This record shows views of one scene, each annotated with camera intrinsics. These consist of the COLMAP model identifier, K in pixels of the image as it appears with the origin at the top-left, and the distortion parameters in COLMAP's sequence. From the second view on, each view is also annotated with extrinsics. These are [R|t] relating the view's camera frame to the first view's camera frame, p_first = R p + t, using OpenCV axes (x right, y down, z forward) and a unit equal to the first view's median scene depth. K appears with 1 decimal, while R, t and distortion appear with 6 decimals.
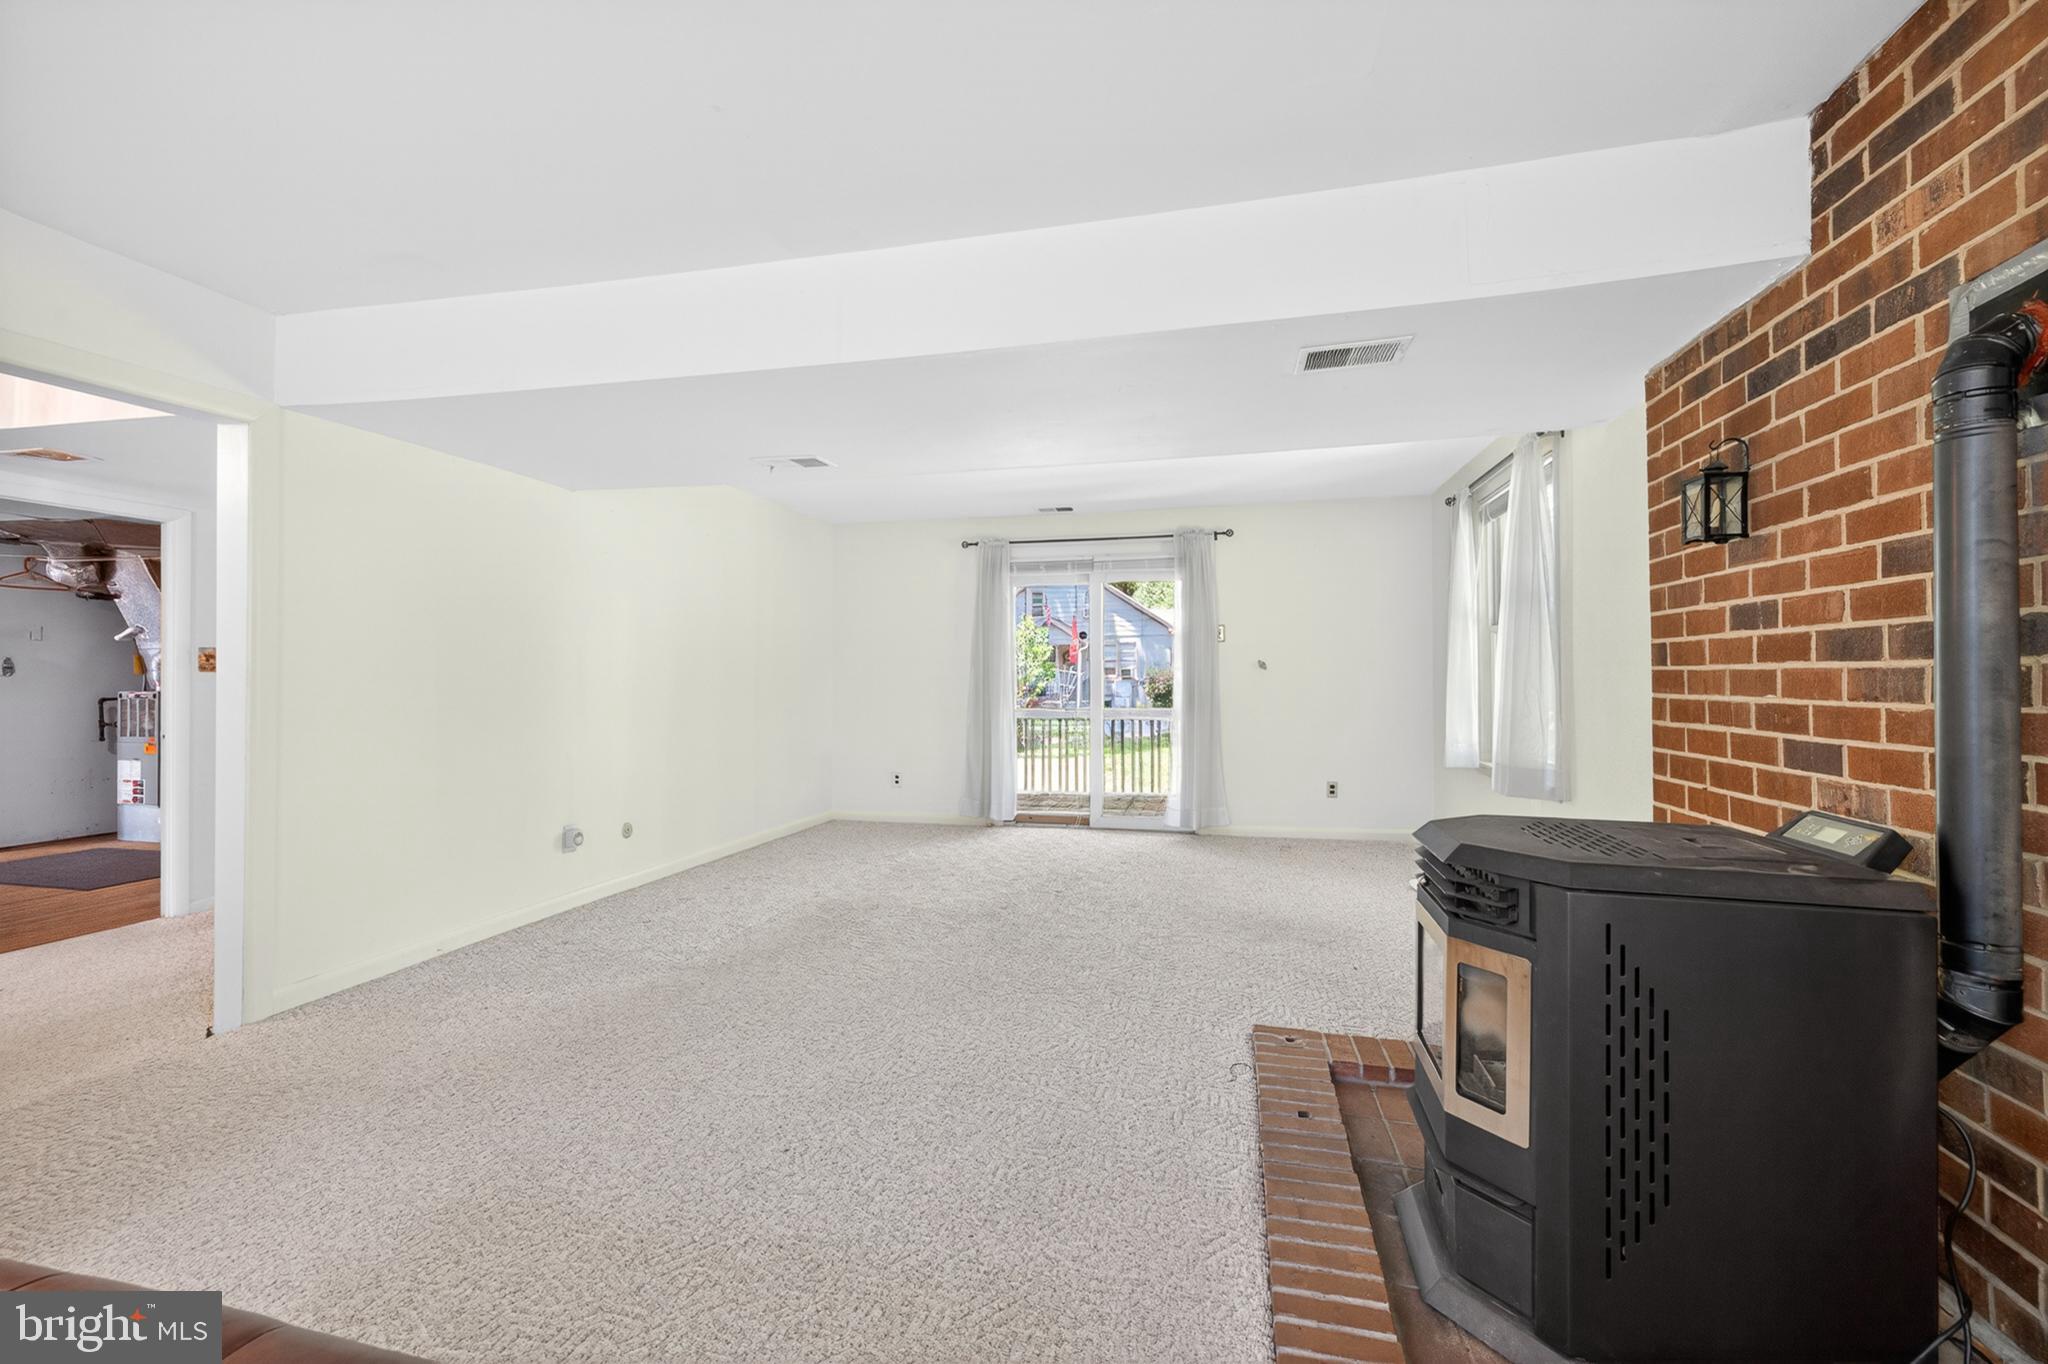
lens RADIAL K [[855.5, 0, 1028.5], [0, 855.5, 678.0], [0, 0, 1]] dist [0.000350, -0.000325]
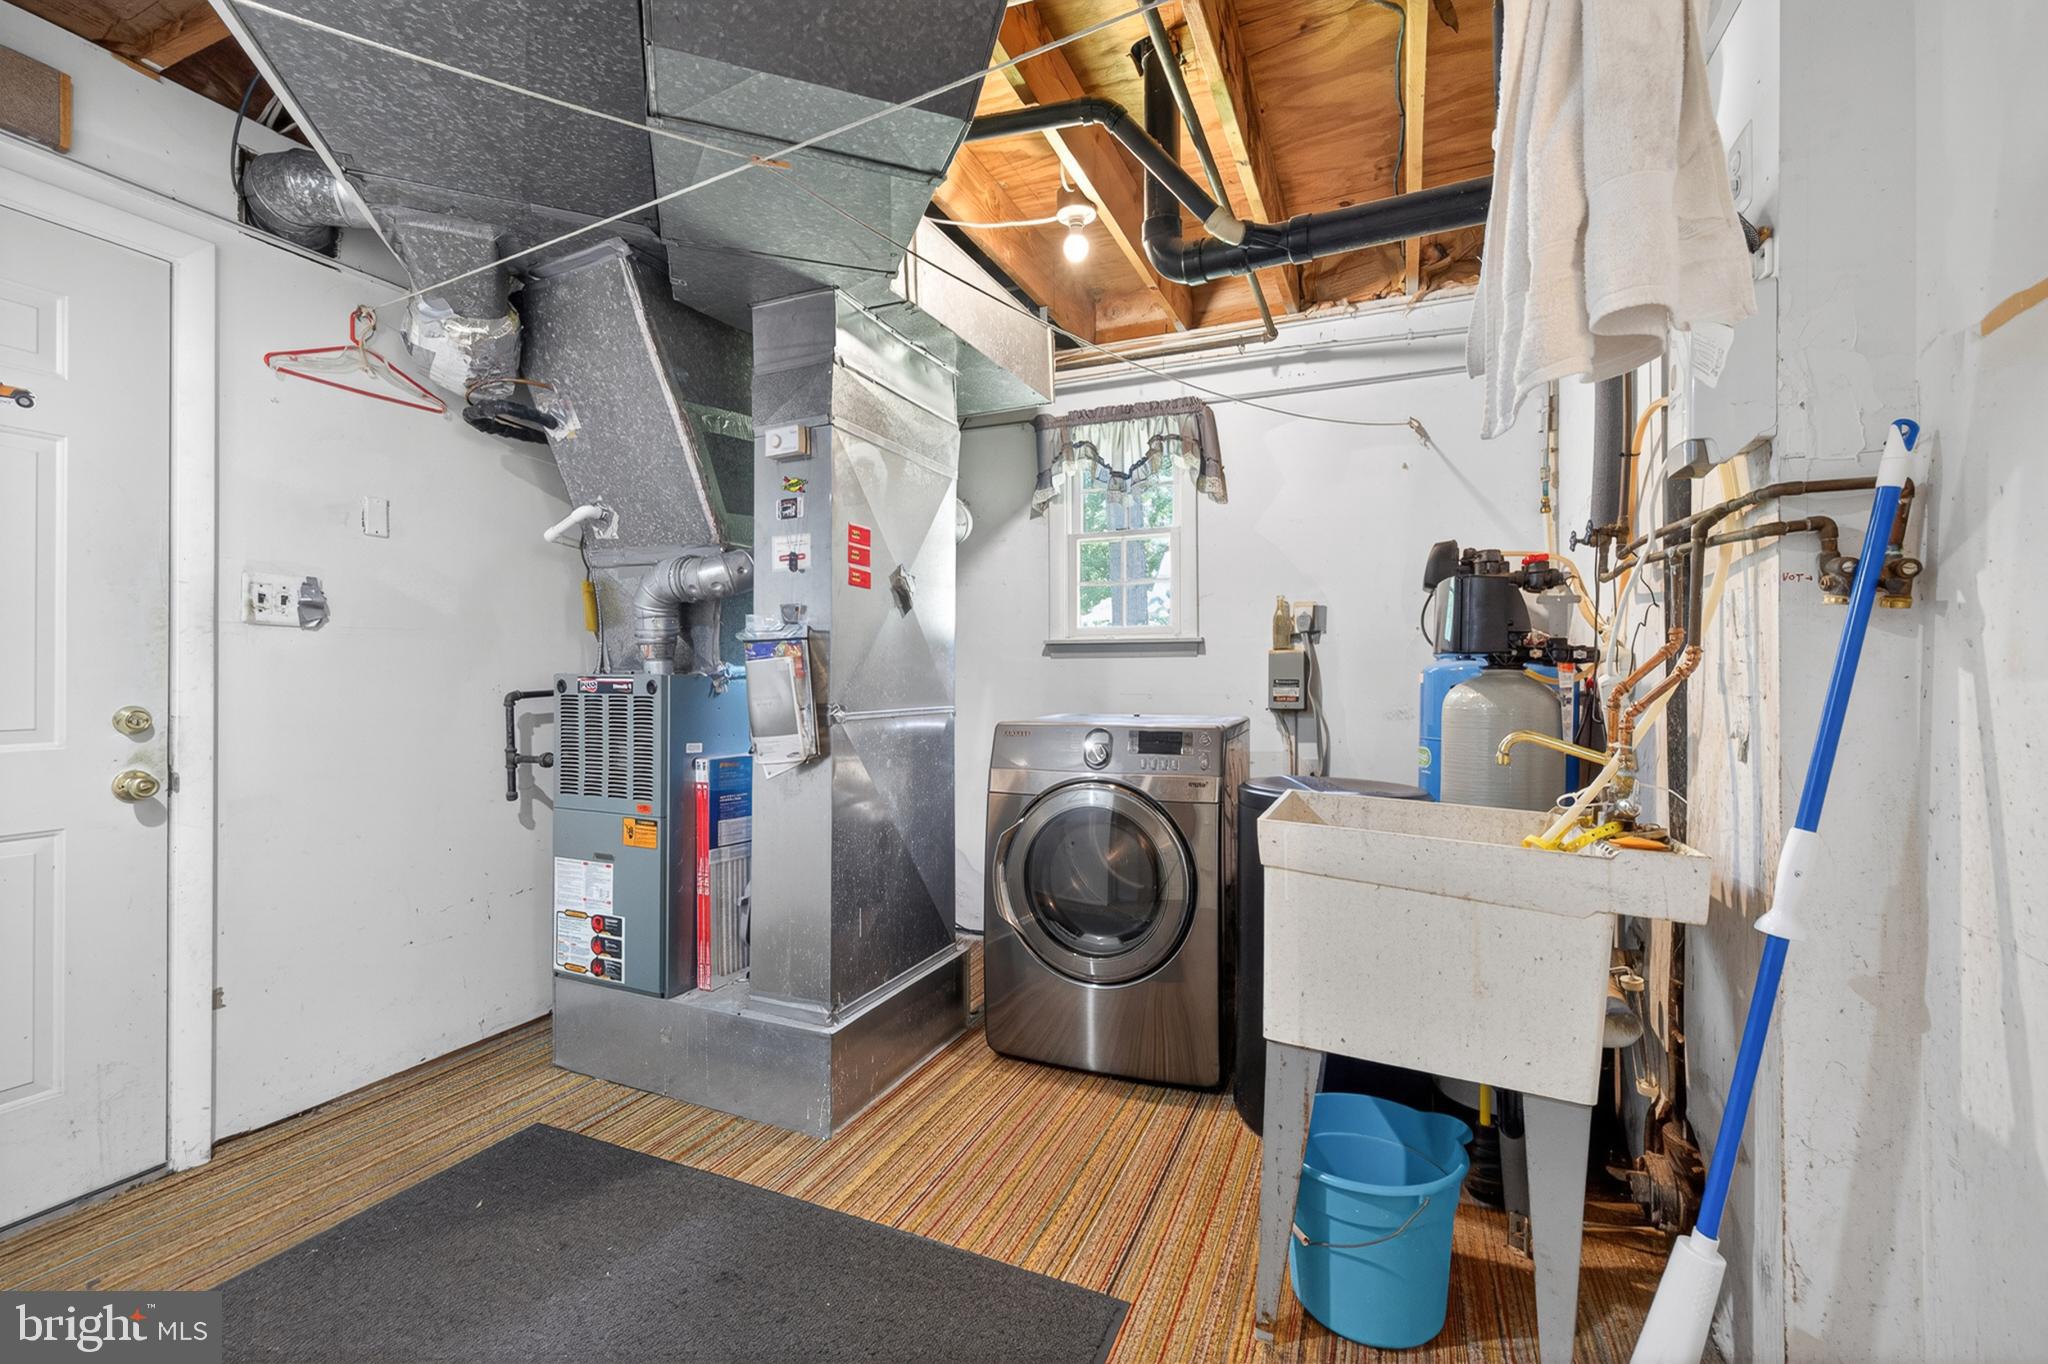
lens RADIAL K [[855.5, 0, 1019.4], [0, 855.5, 673.8], [0, 0, 1]] dist [0.000350, -0.000325]
pose [[0.982352, -0.000128, -0.187041, -1.517135], [-0.000320, 0.999997, -0.002366, 0.031286], [0.187041, 0.002384, 0.982349, 1.278290]]
